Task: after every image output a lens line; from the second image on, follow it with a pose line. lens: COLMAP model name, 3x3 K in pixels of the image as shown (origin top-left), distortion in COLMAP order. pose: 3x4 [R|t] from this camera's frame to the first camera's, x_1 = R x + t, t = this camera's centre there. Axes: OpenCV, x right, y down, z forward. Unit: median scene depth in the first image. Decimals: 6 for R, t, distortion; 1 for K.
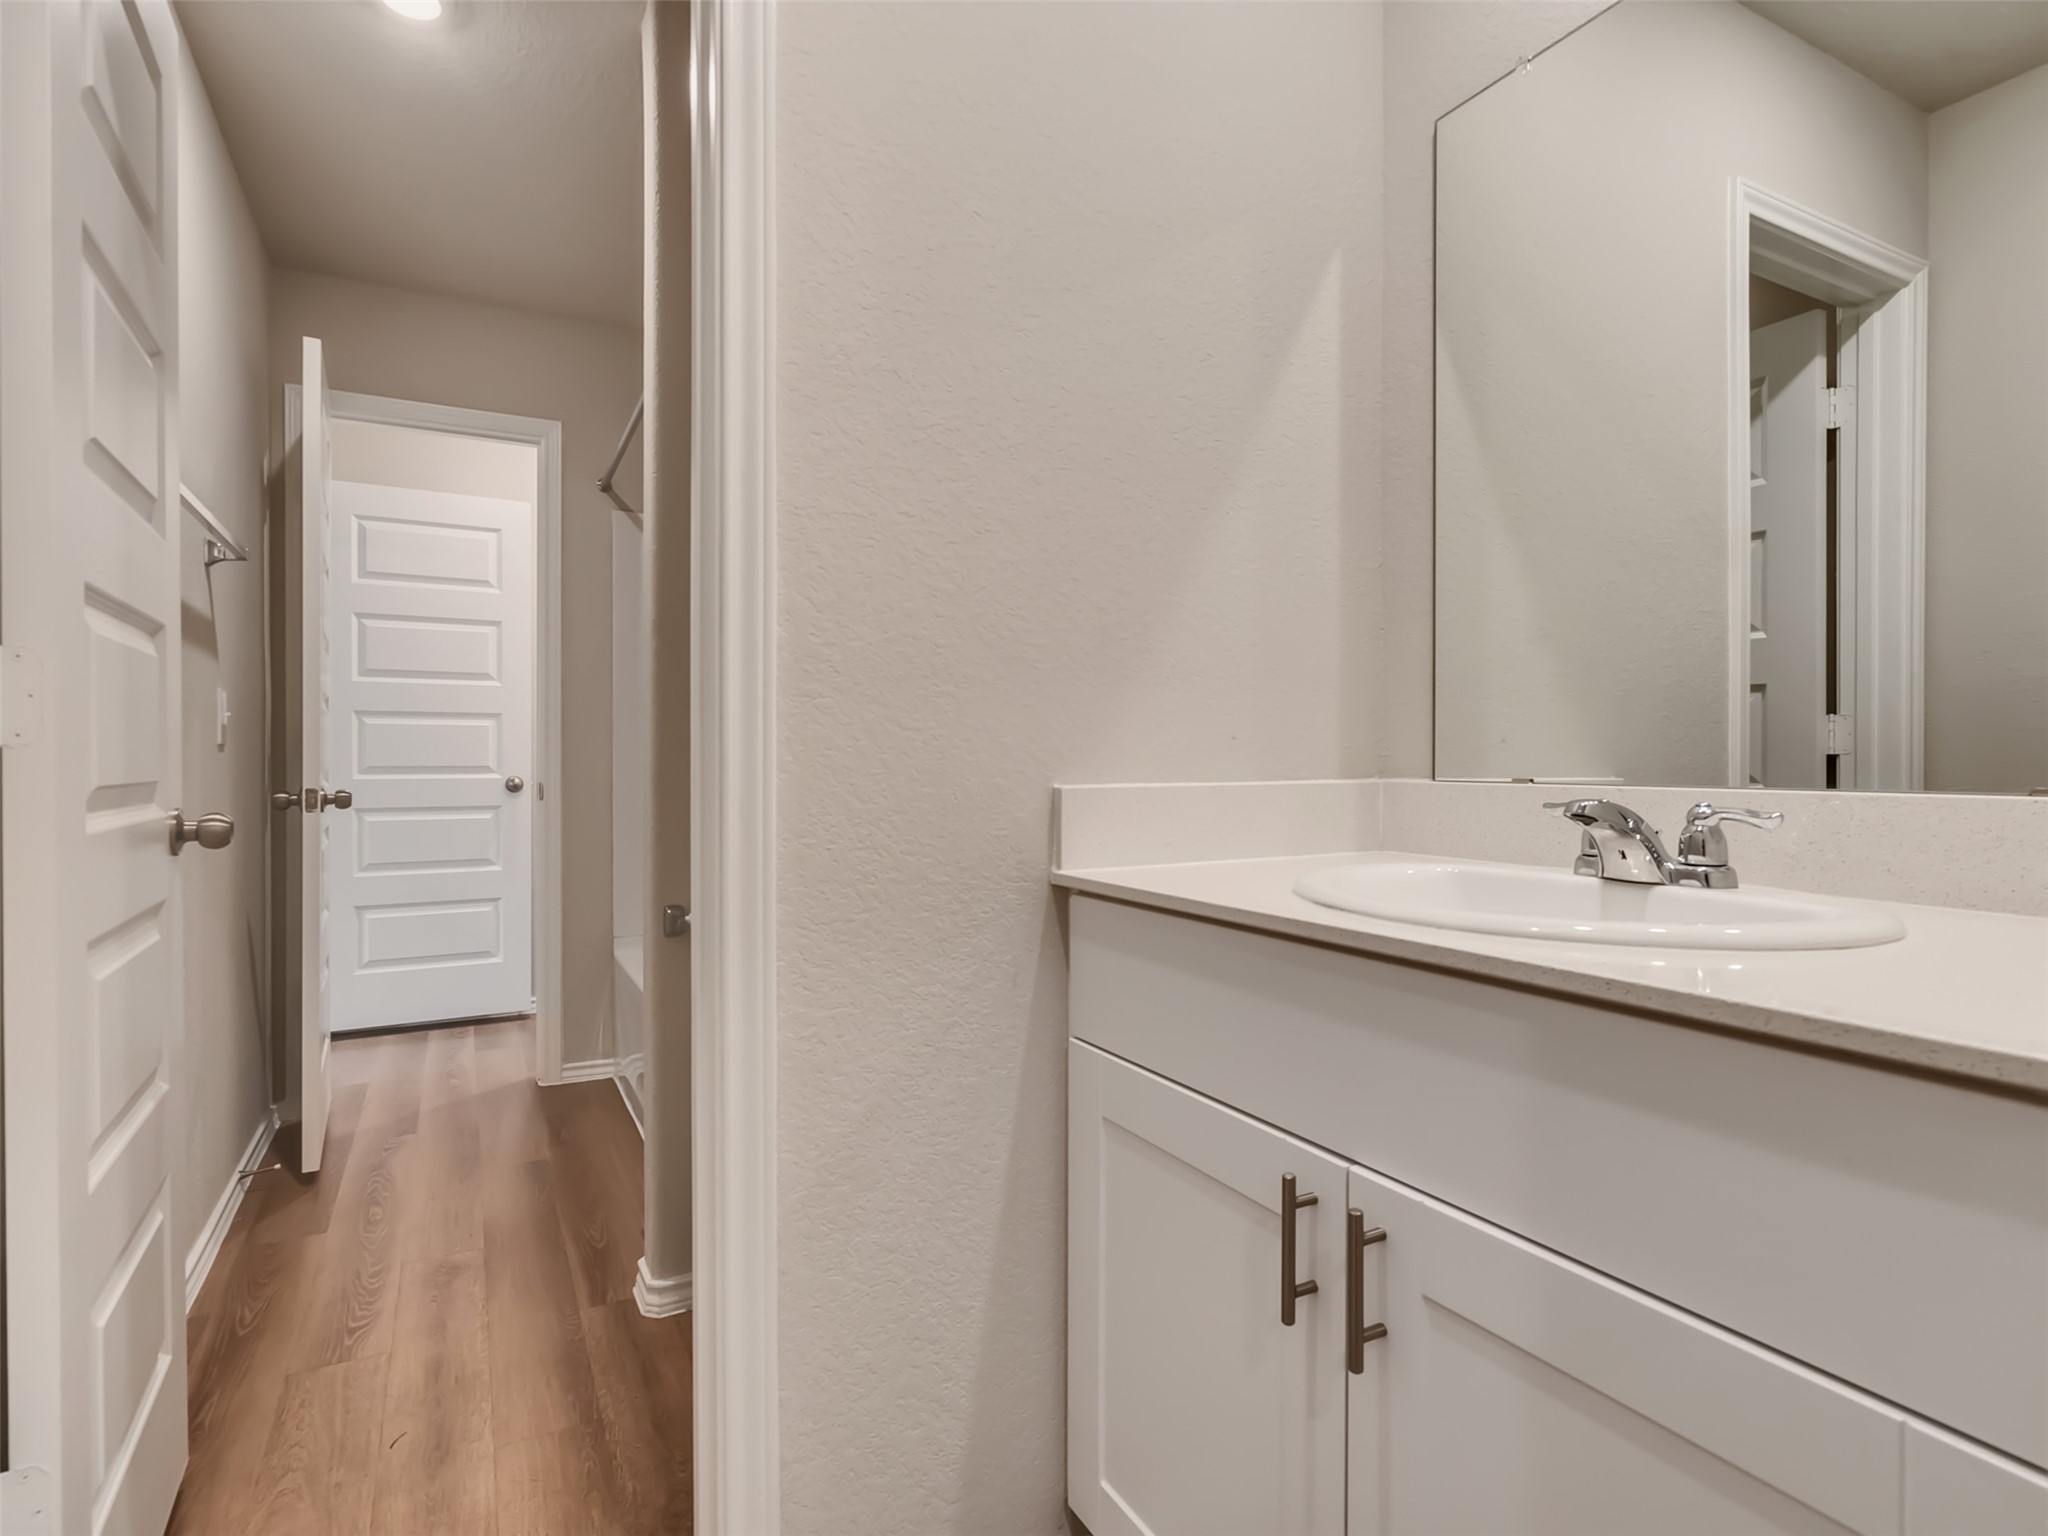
lens RADIAL K [[1070.1, 0, 1010.7], [0, 1070.1, 767.8], [0, 0, 1]] dist [-0.004105, 0.001306]
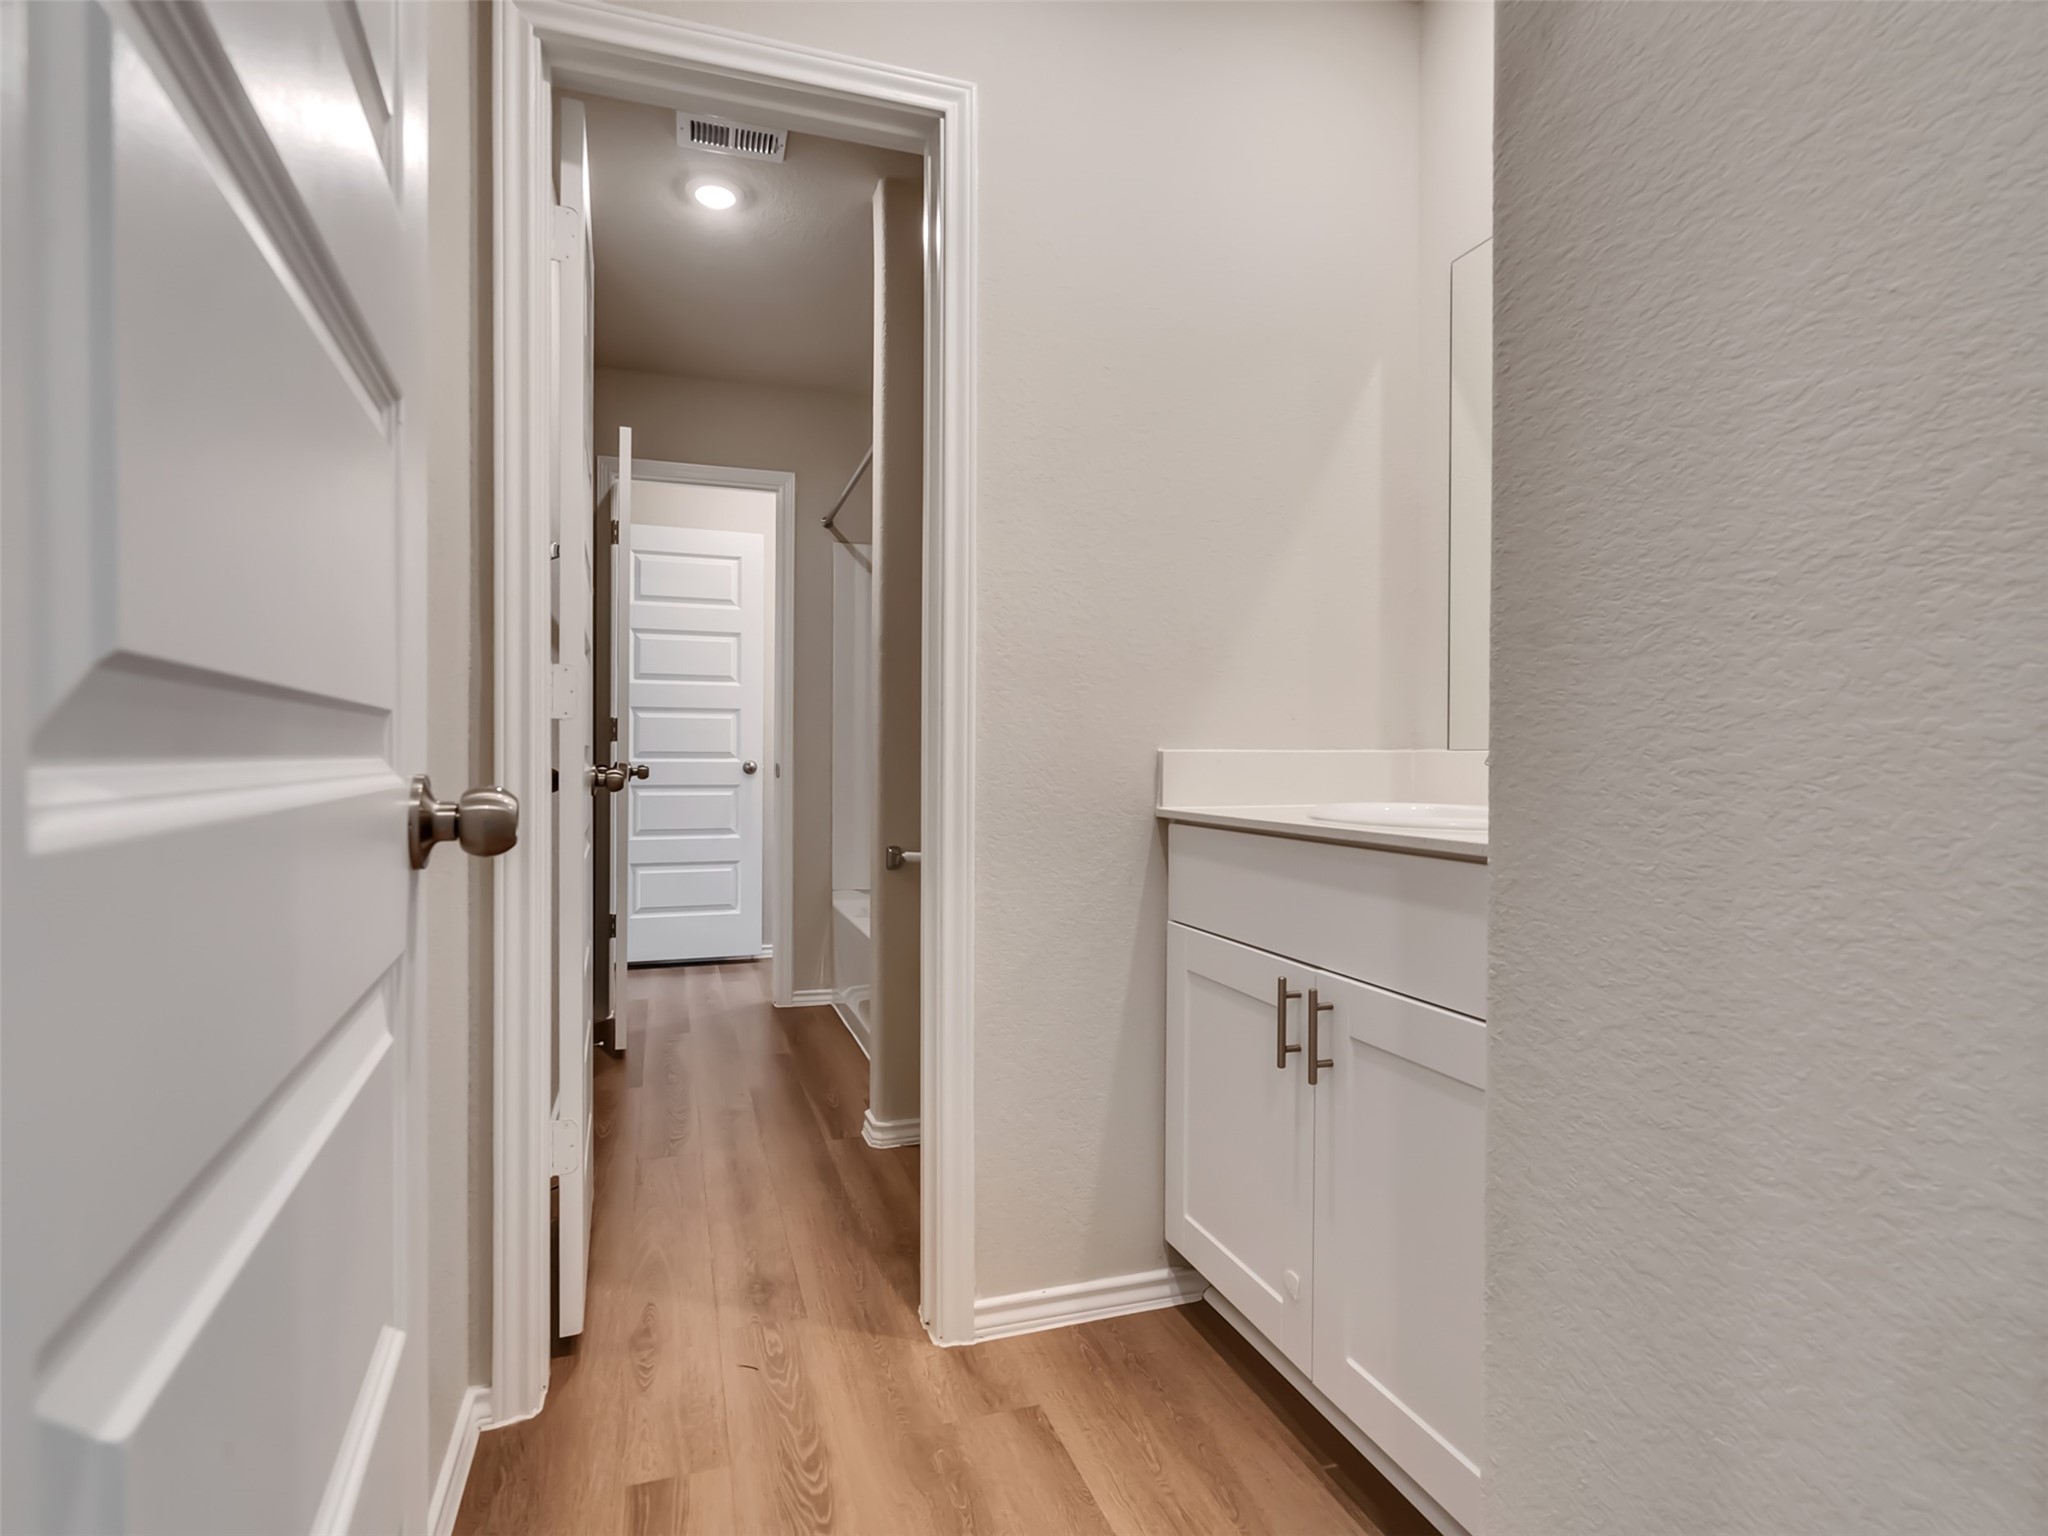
lens RADIAL K [[1057.9, 0, 1014.7], [0, 1057.9, 766.4], [0, 0, 1]] dist [-0.000533, 0.001370]
pose [[0.987289, 0.005124, -0.158855, 0.043454], [-0.004948, 0.999987, 0.001506, 0.021701], [0.158860, -0.000701, 0.987301, -0.264989]]
